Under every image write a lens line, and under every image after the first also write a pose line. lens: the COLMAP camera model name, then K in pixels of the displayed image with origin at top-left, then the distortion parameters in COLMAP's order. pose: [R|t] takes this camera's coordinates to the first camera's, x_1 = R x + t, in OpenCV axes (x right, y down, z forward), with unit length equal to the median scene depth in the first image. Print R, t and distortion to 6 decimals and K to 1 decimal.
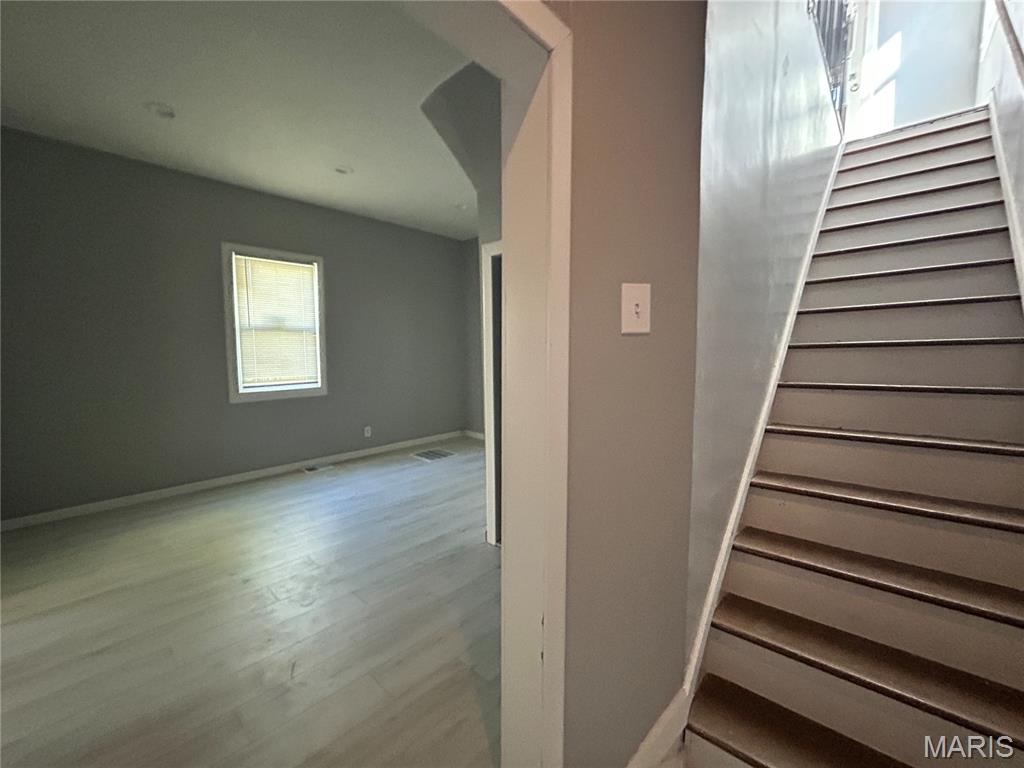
lens RADIAL K [[413.4, 0, 514.4], [0, 413.4, 384.5], [0, 0, 1]] dist [-0.002014, -0.000143]
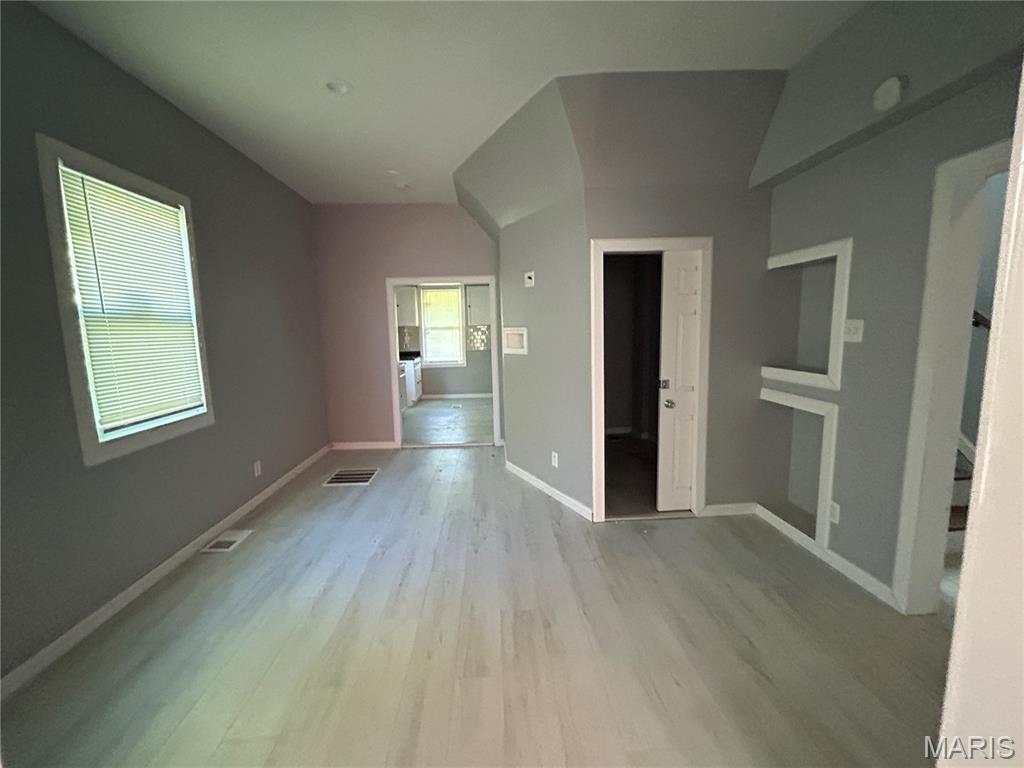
lens RADIAL K [[413.4, 0, 514.0], [0, 413.4, 380.2], [0, 0, 1]] dist [-0.002014, -0.000143]
pose [[0.702212, -0.103504, 0.704404, -0.620818], [0.087743, 0.994415, 0.058648, -0.039570], [-0.706540, 0.020623, 0.707372, 0.260774]]
